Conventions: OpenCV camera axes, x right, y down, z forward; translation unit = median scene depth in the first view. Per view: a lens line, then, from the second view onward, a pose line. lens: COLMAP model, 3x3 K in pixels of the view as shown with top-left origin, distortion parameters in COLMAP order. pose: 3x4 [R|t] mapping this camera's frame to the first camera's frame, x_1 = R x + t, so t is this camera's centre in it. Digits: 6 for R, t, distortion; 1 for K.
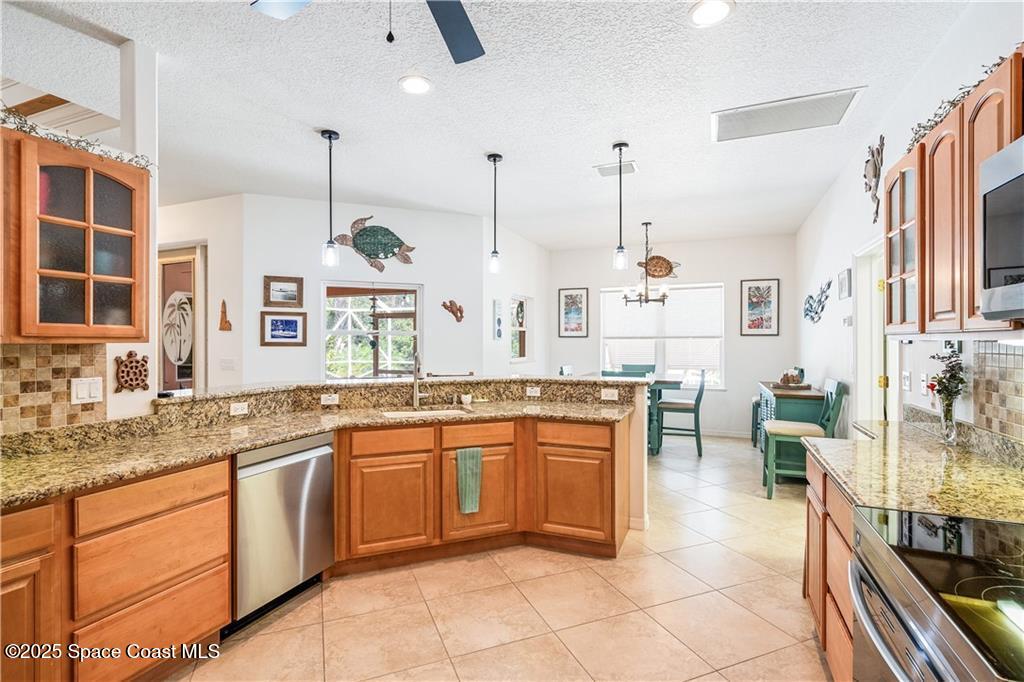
lens RADIAL K [[490.7, 0, 510.8], [0, 490.7, 342.6], [0, 0, 1]] dist [-0.000121, -0.000010]
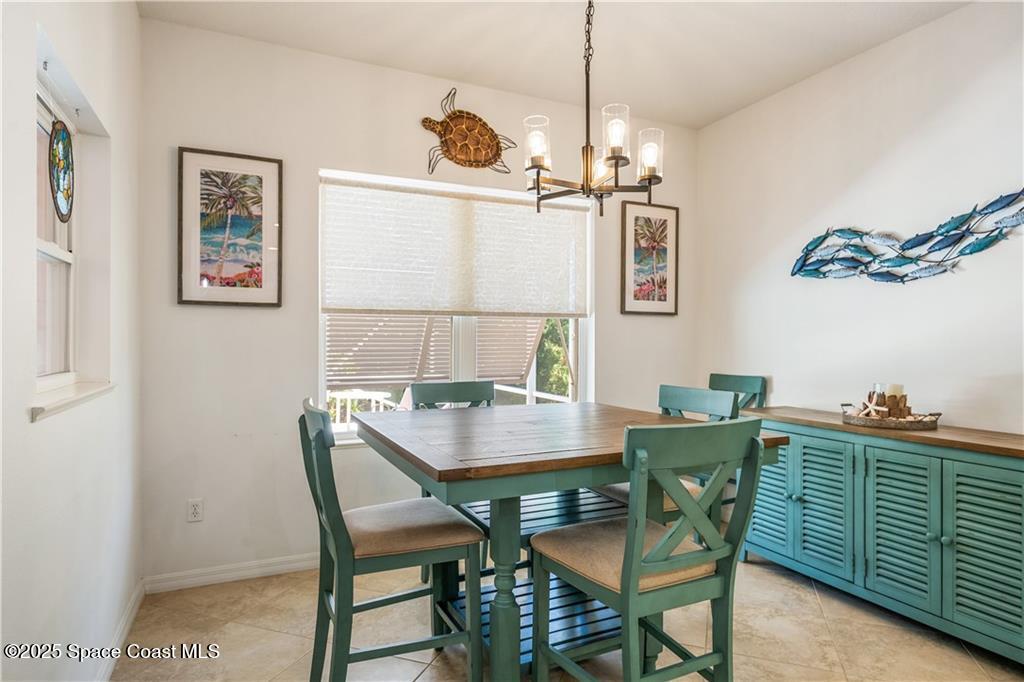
lens RADIAL K [[591.0, 0, 514.1], [0, 591.0, 340.3], [0, 0, 1]] dist [0.009311, -0.000276]
pose [[0.667526, 0.003487, 0.744578, -0.041656], [-0.003896, 0.999992, -0.001190, 0.012889], [-0.744576, -0.002107, 0.667534, 0.645190]]
